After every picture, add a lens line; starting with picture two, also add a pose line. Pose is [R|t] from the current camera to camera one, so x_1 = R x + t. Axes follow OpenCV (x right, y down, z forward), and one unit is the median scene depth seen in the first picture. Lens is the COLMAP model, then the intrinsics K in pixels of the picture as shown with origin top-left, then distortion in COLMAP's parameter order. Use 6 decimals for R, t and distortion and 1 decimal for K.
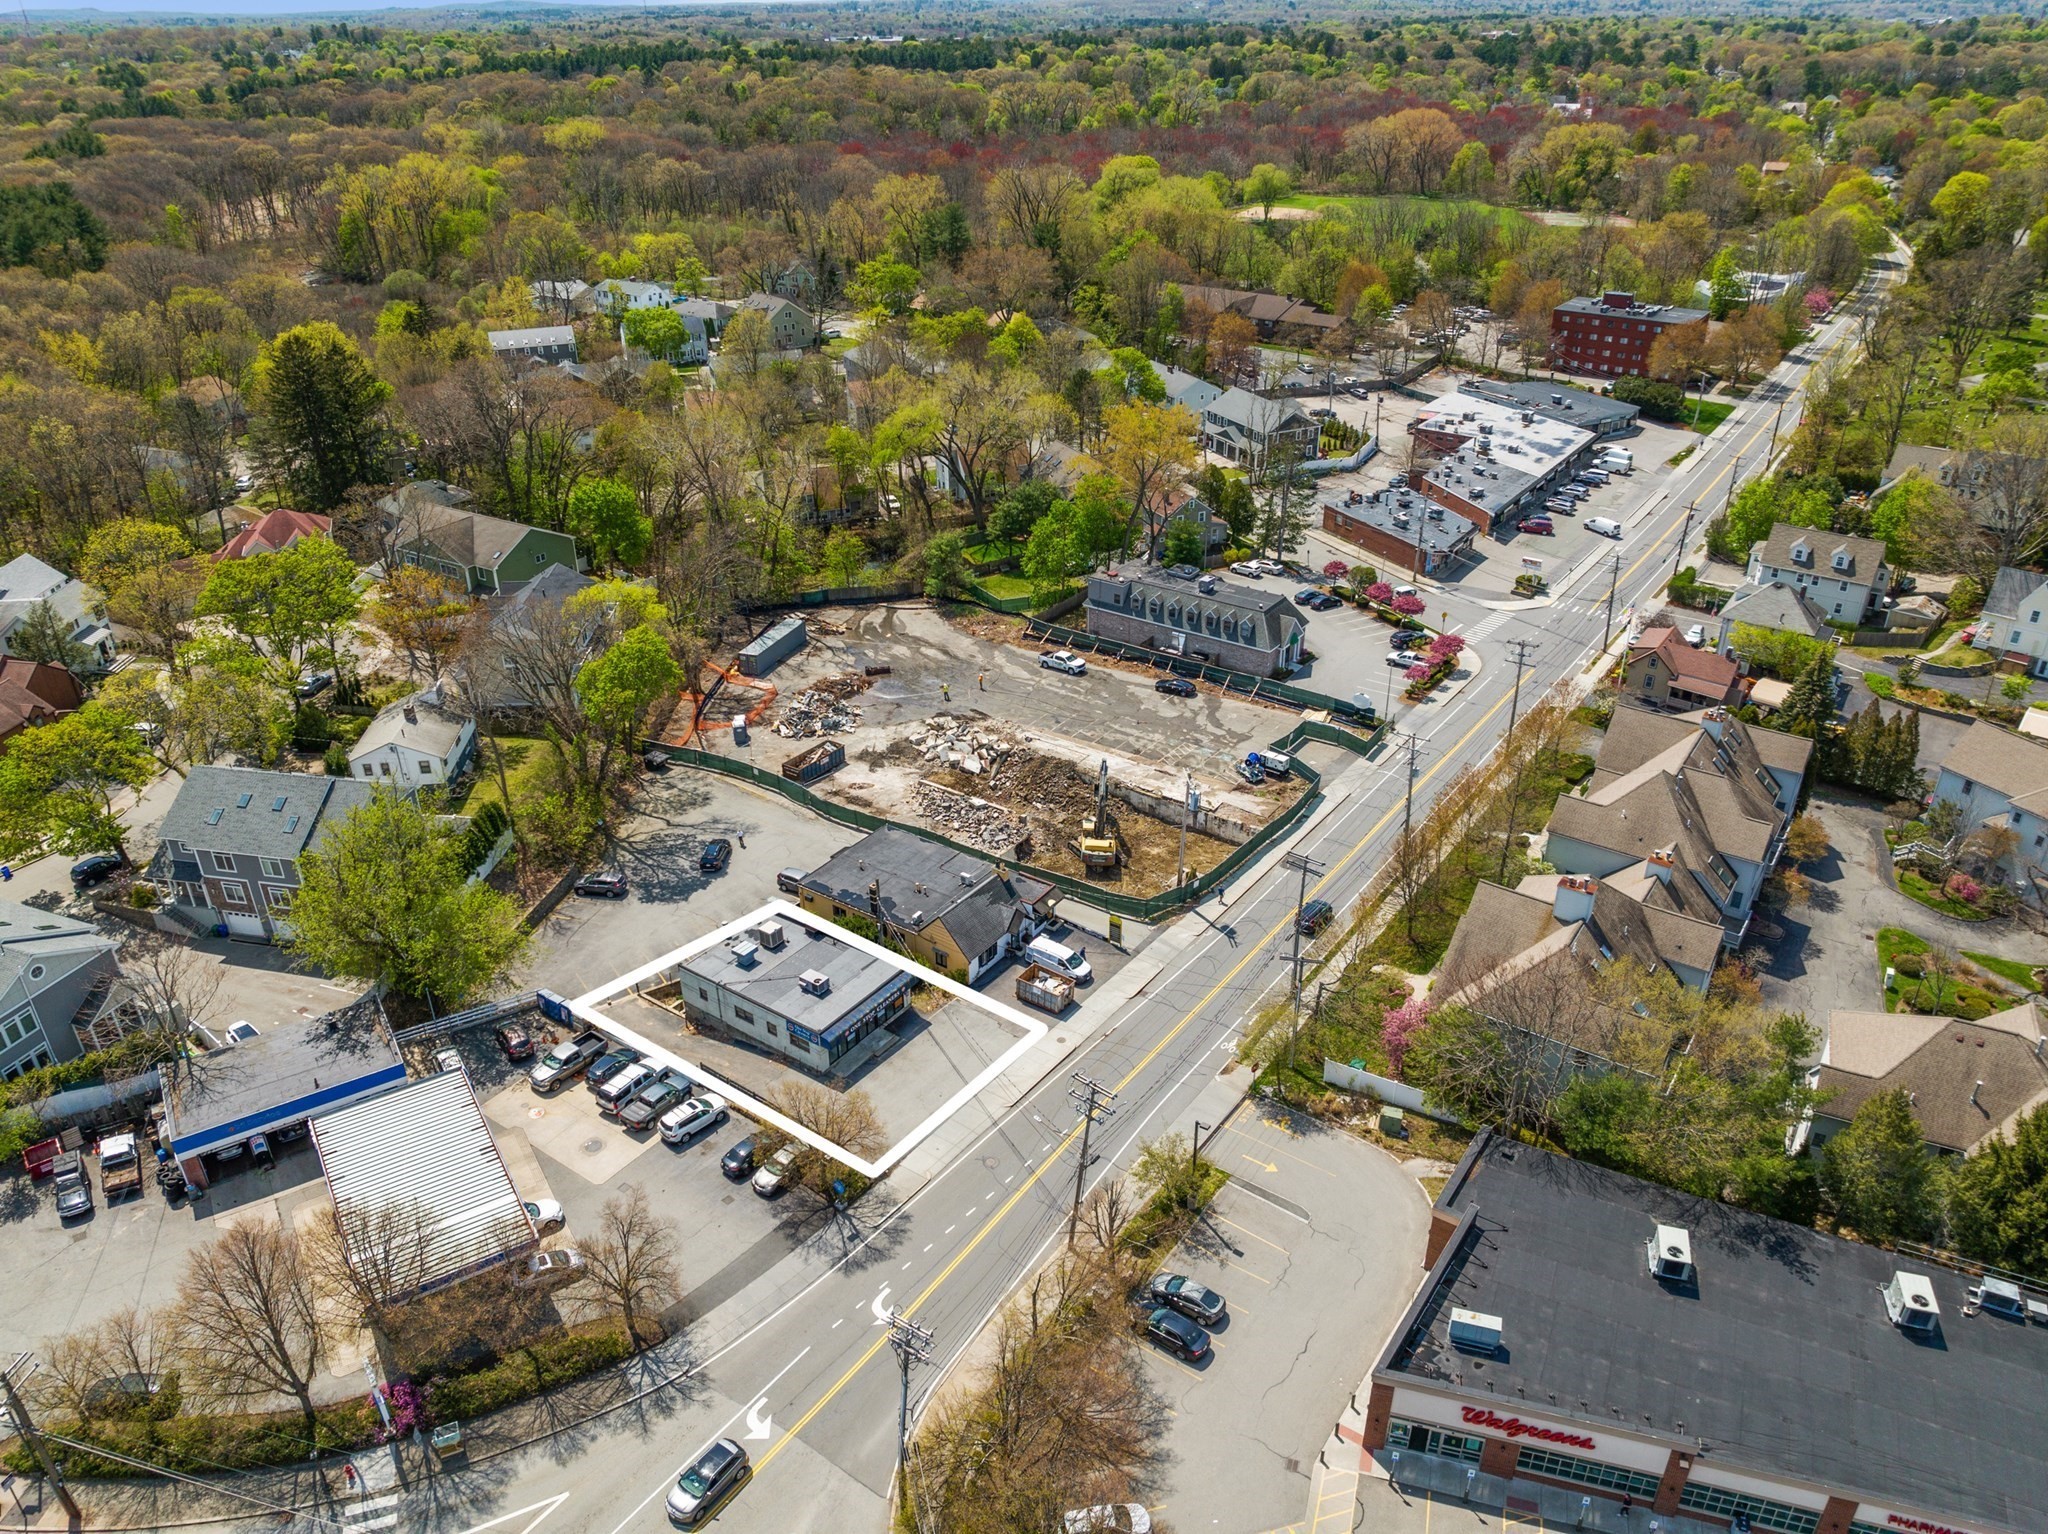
lens RADIAL K [[1433.8, 0, 1034.8], [0, 1433.8, 764.2], [0, 0, 1]] dist [-0.039928, -0.002019]
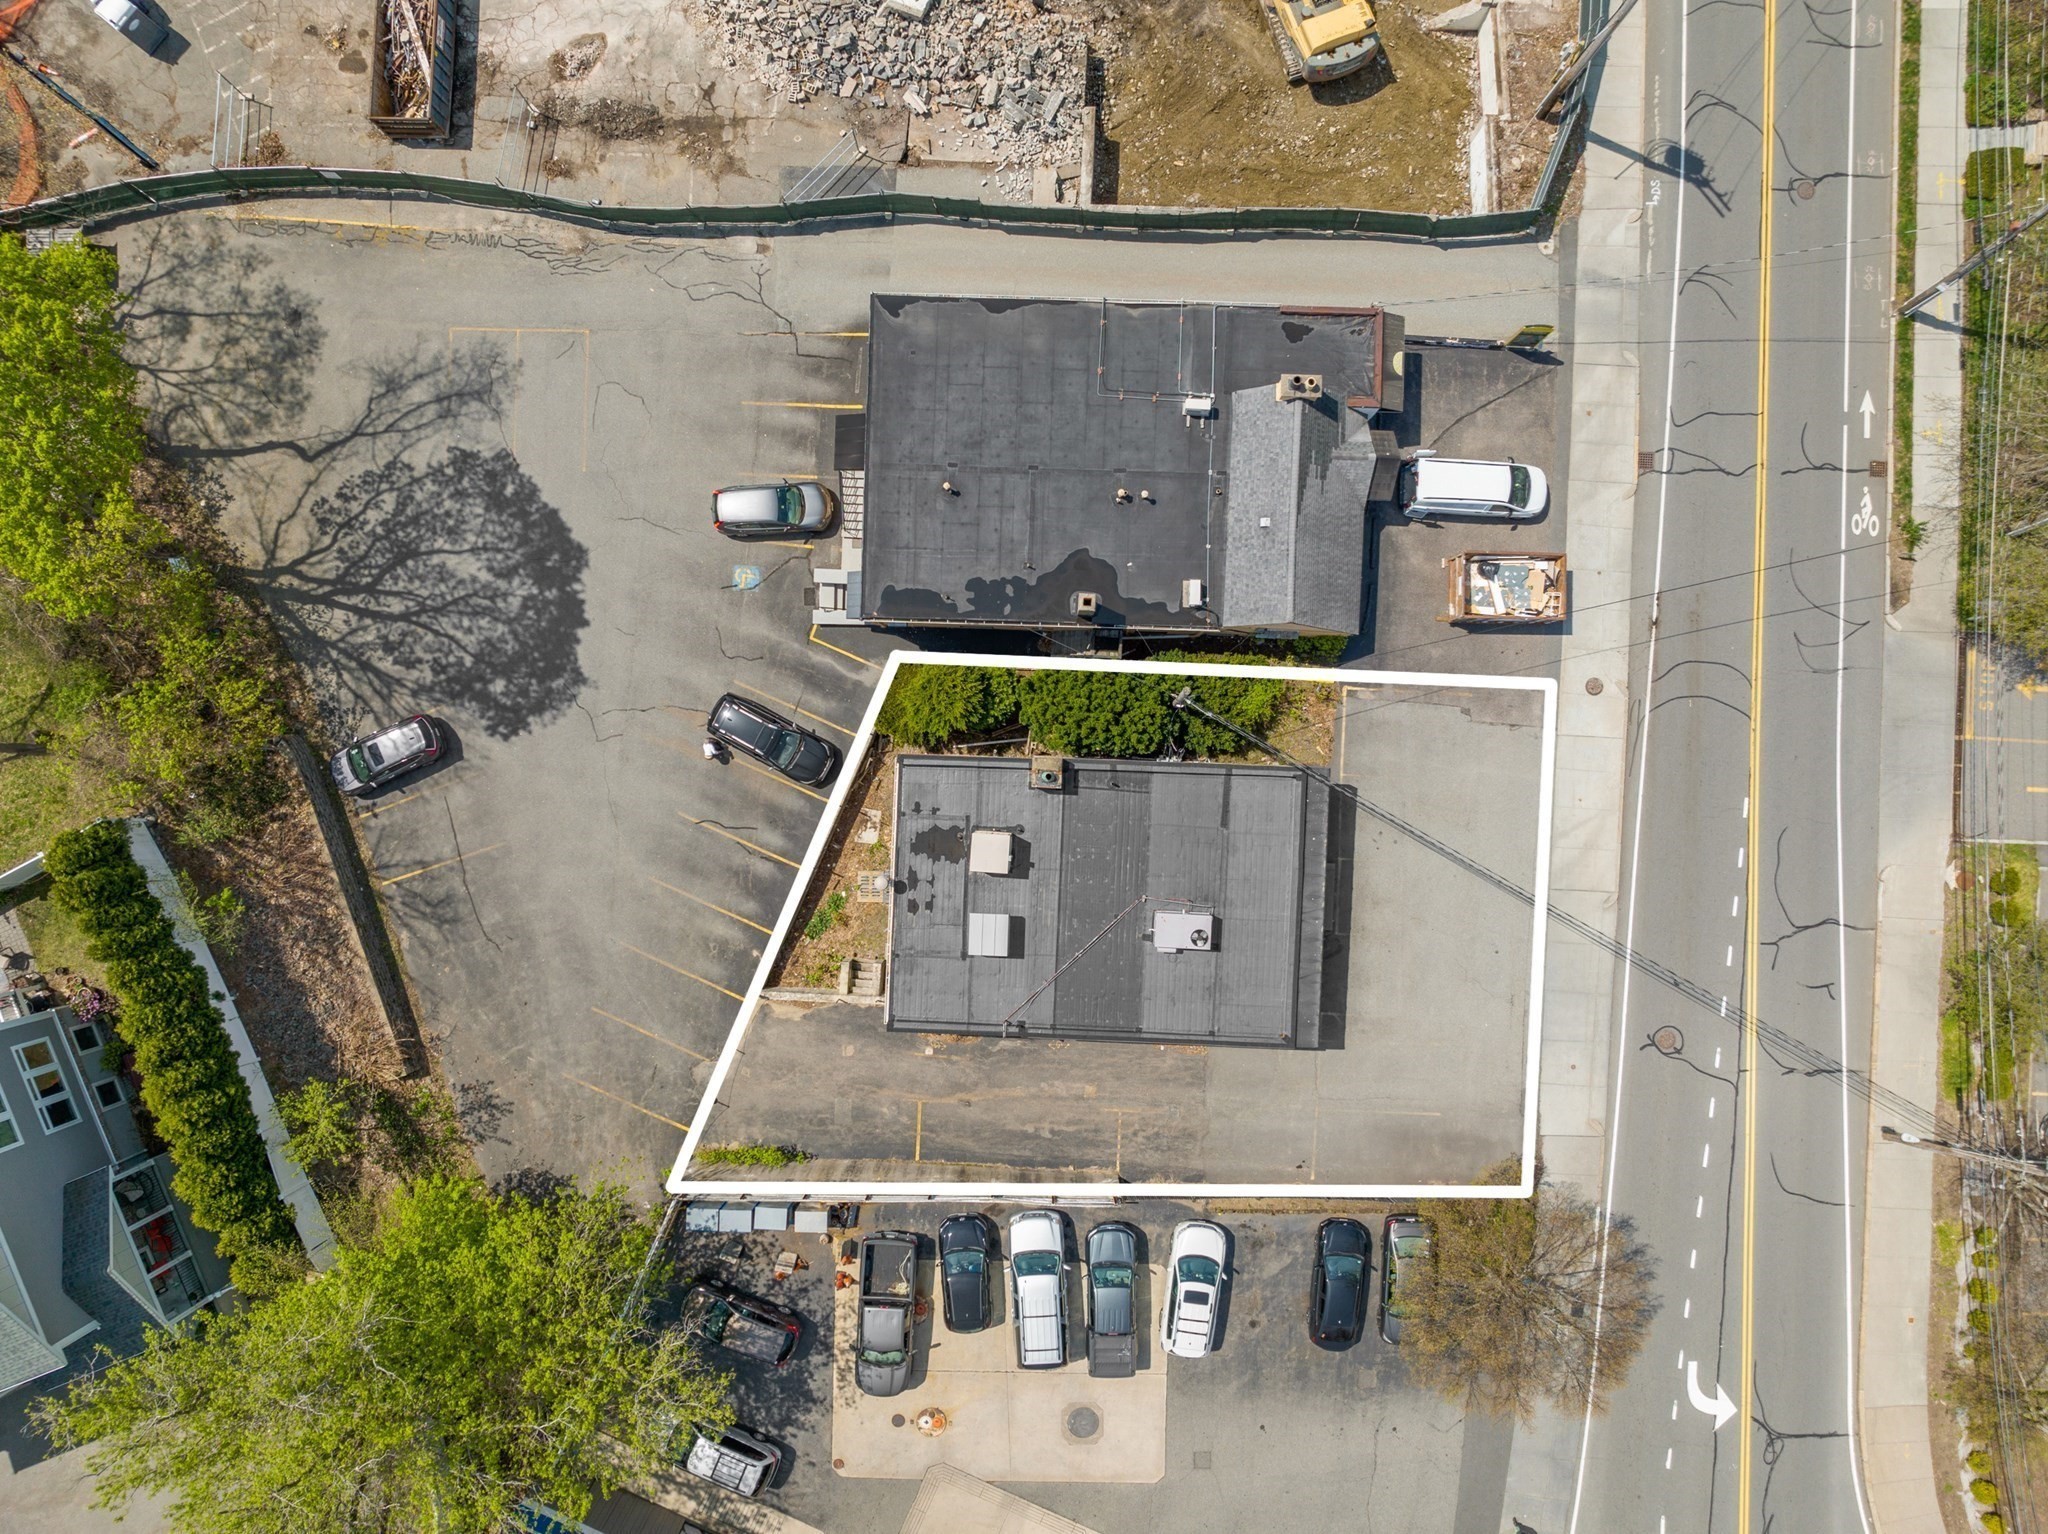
lens RADIAL K [[1433.8, 0, 1034.8], [0, 1433.8, 764.2], [0, 0, 1]] dist [-0.039928, -0.002019]
pose [[0.841507, -0.540109, -0.012190, -0.124975], [0.265562, 0.393894, 0.879957, -0.234023], [-0.470471, -0.743727, 0.474896, 0.656297]]
